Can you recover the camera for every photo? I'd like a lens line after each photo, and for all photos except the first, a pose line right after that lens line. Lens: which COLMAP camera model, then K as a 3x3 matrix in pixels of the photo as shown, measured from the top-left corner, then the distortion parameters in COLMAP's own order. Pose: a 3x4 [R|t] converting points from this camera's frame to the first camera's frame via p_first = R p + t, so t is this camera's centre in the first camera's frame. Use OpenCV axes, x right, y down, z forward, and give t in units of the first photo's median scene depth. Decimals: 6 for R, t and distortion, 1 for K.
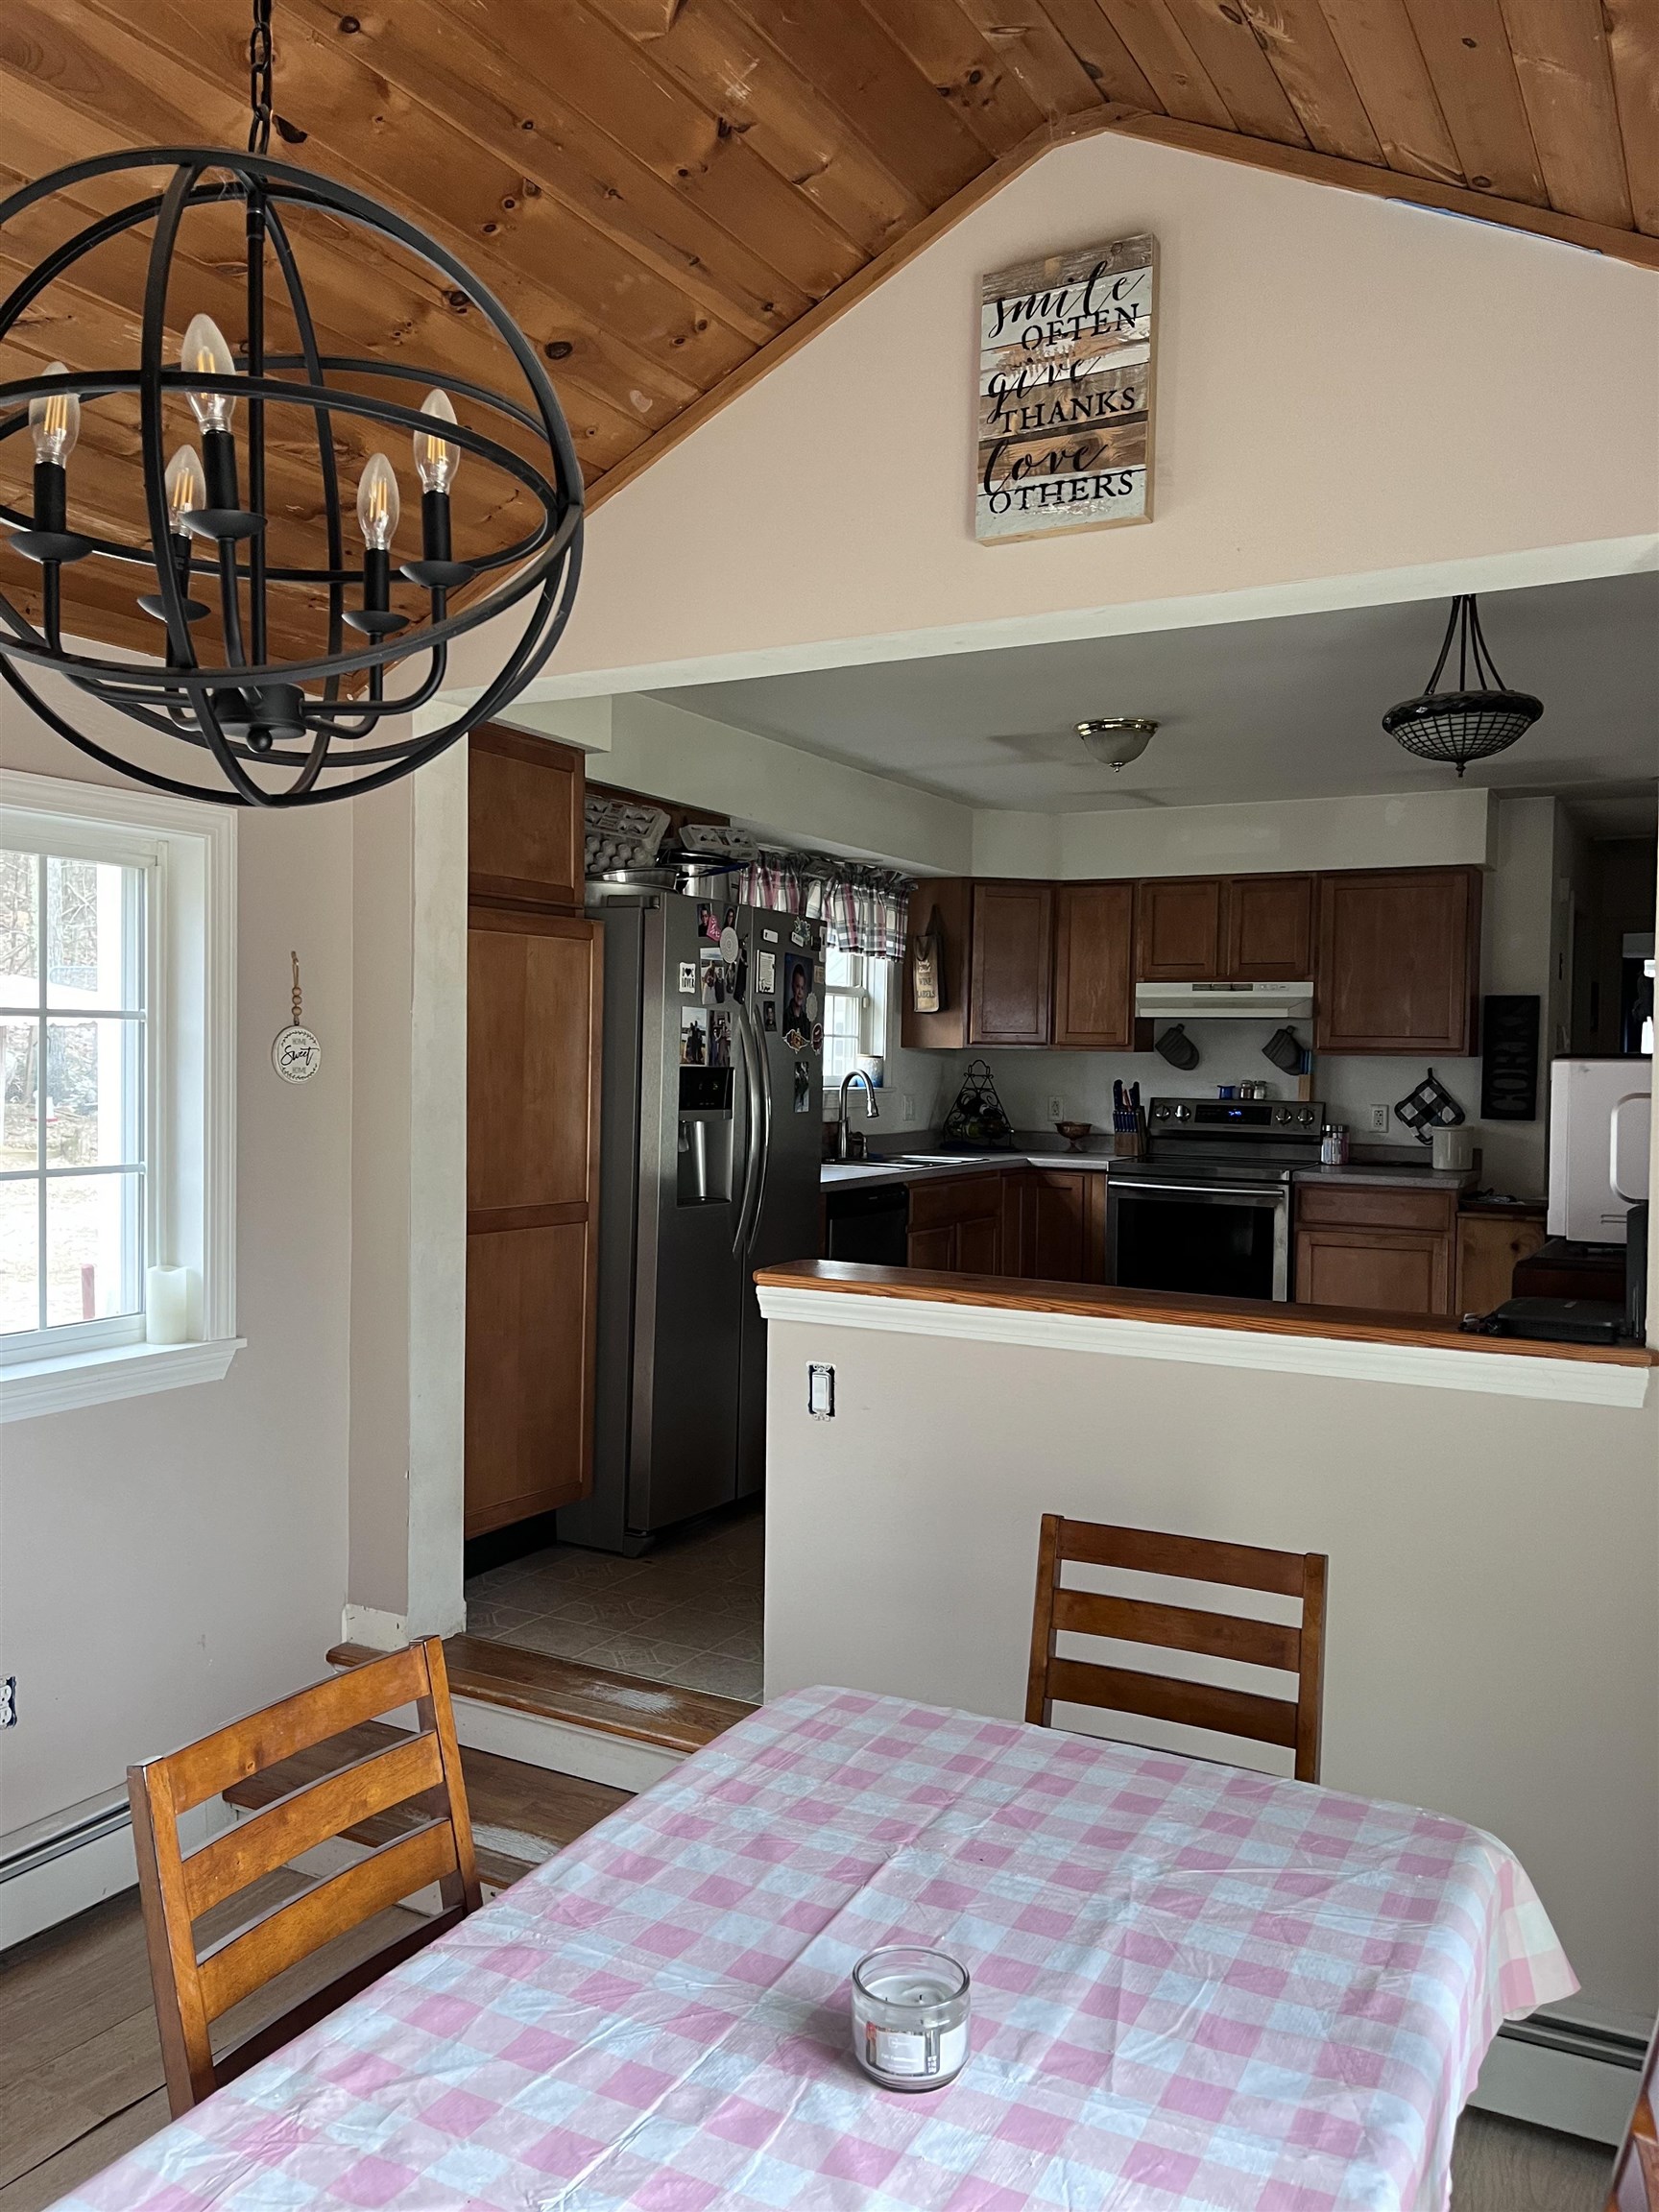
lens RADIAL K [[1684.6, 0, 816.9], [0, 1684.6, 1098.8], [0, 0, 1]] dist [0.012304, -0.005421]
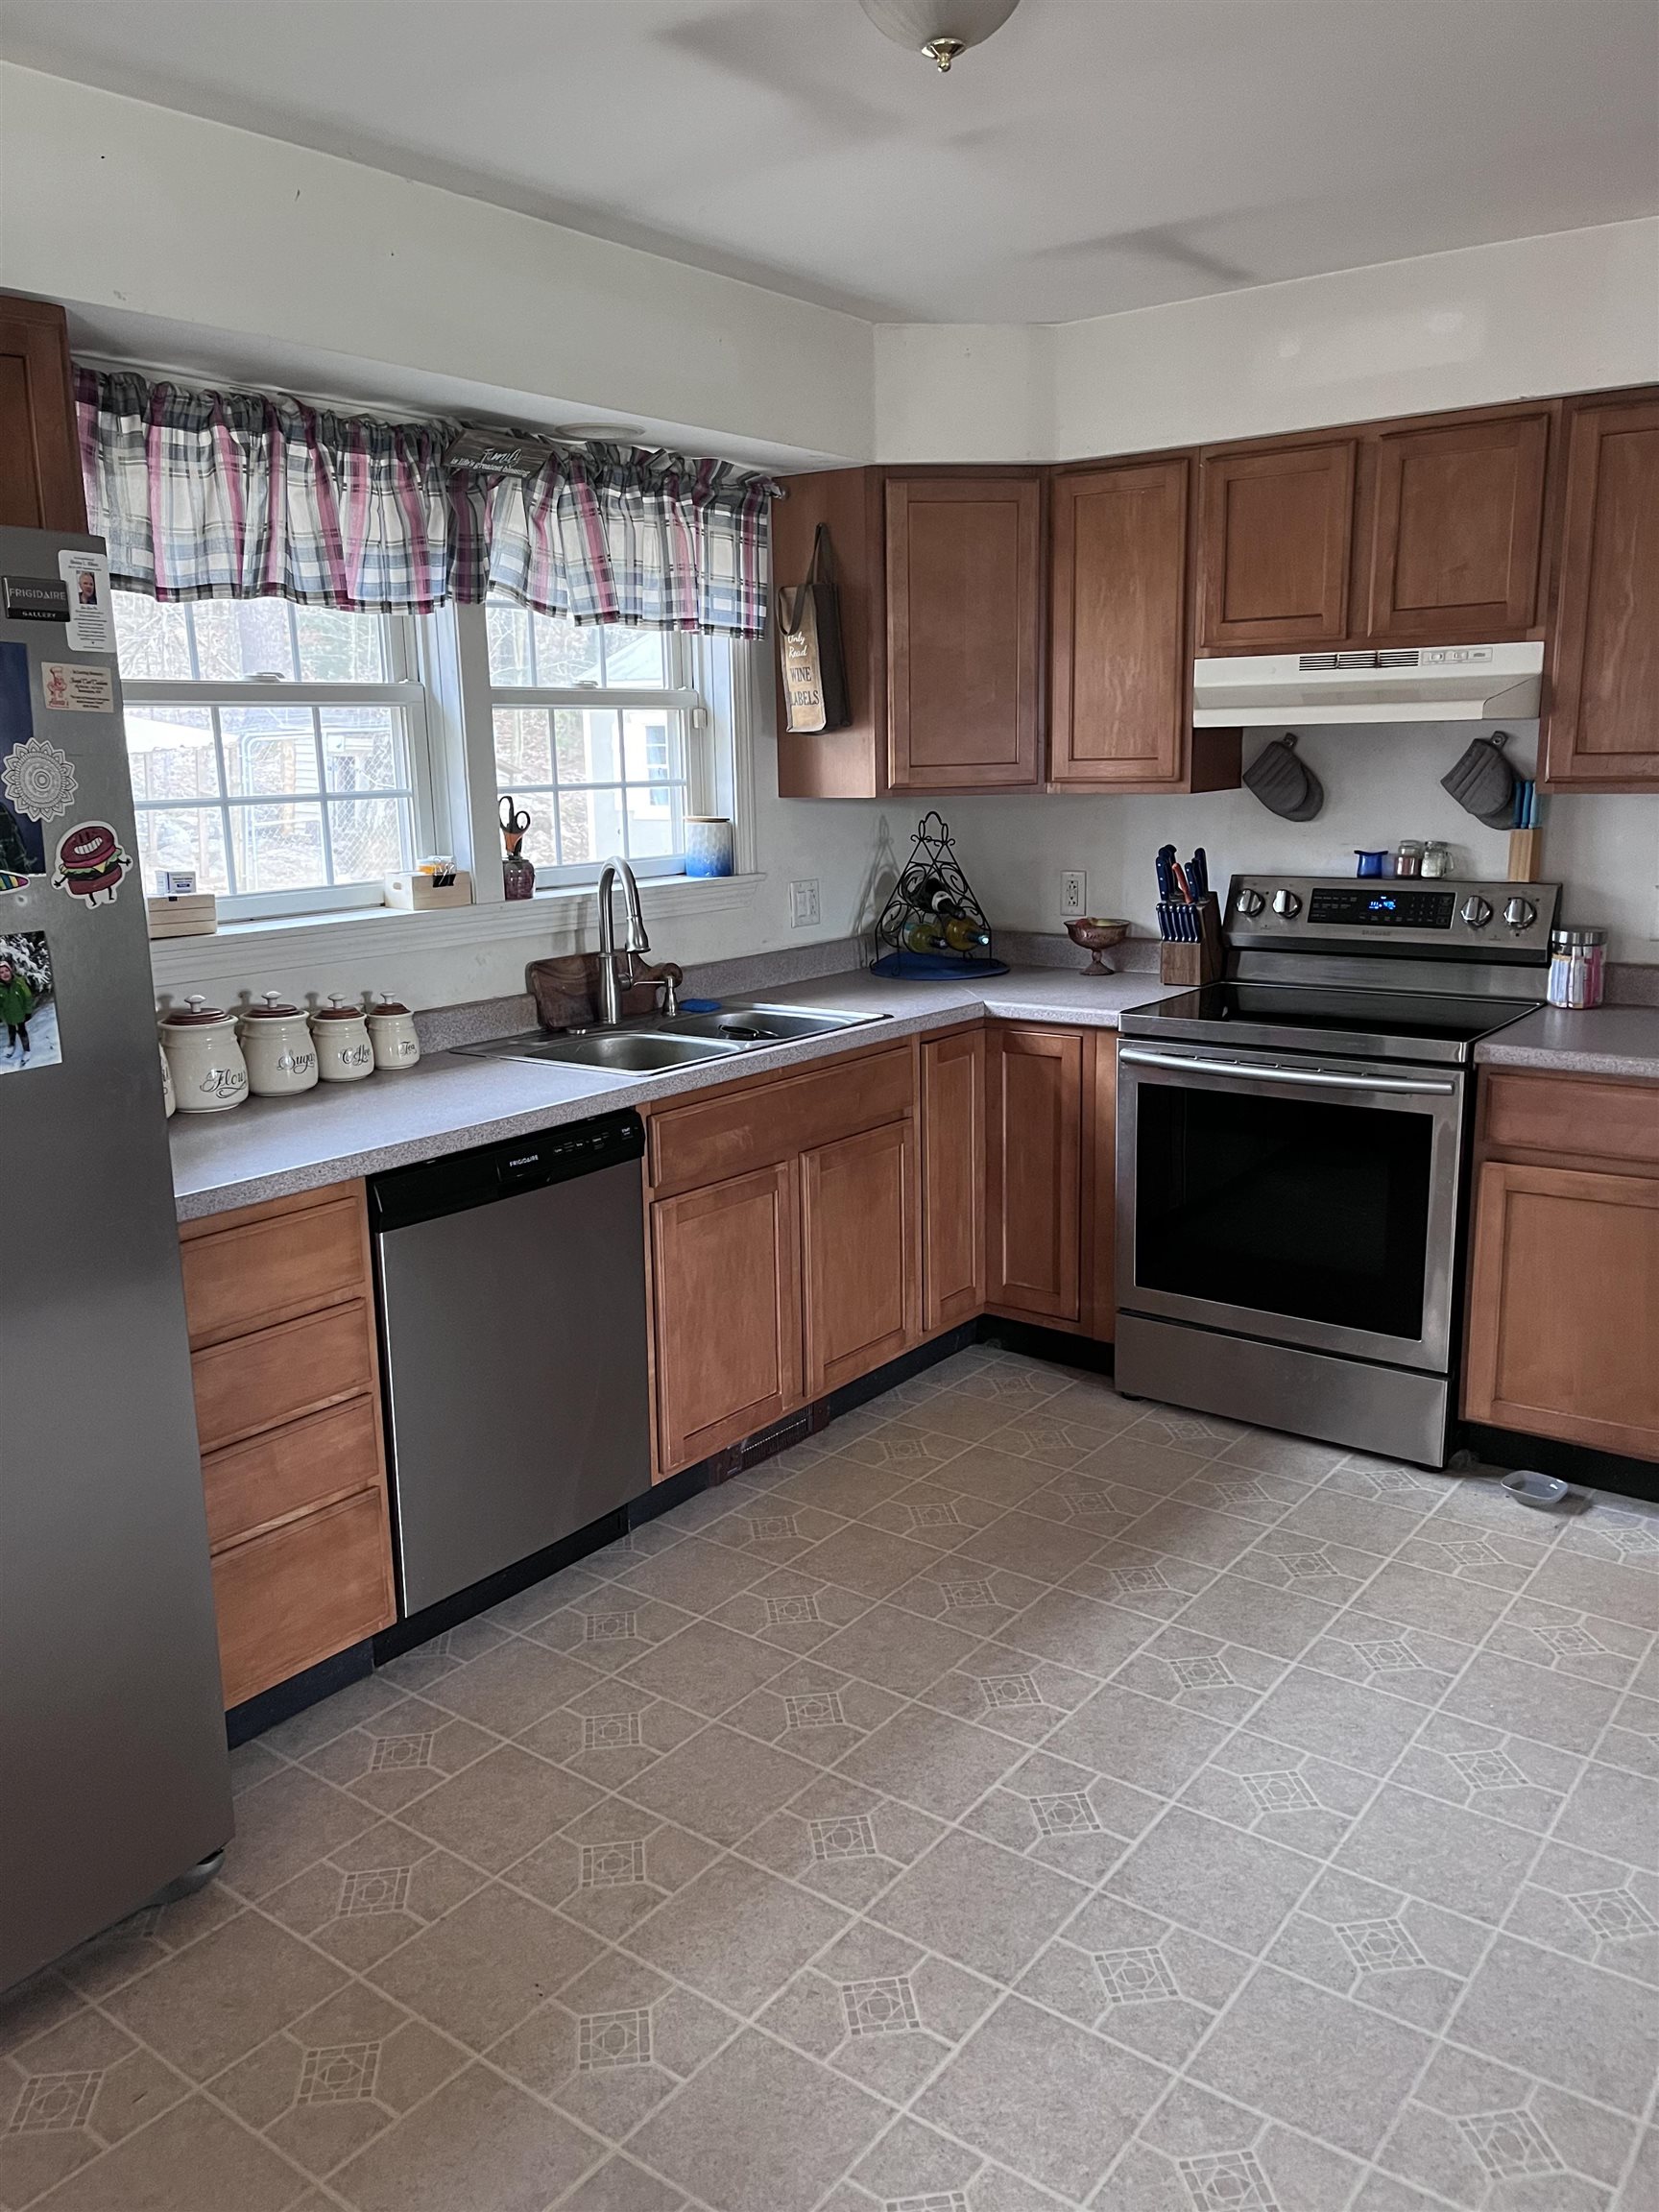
lens RADIAL K [[1684.6, 0, 843.5], [0, 1684.6, 1128.0], [0, 0, 1]] dist [0.012304, -0.005421]
pose [[0.990084, -0.006249, -0.140335, 0.154390], [0.033656, 0.980466, 0.193788, -0.031383], [0.136383, -0.196590, 0.970954, 0.449353]]
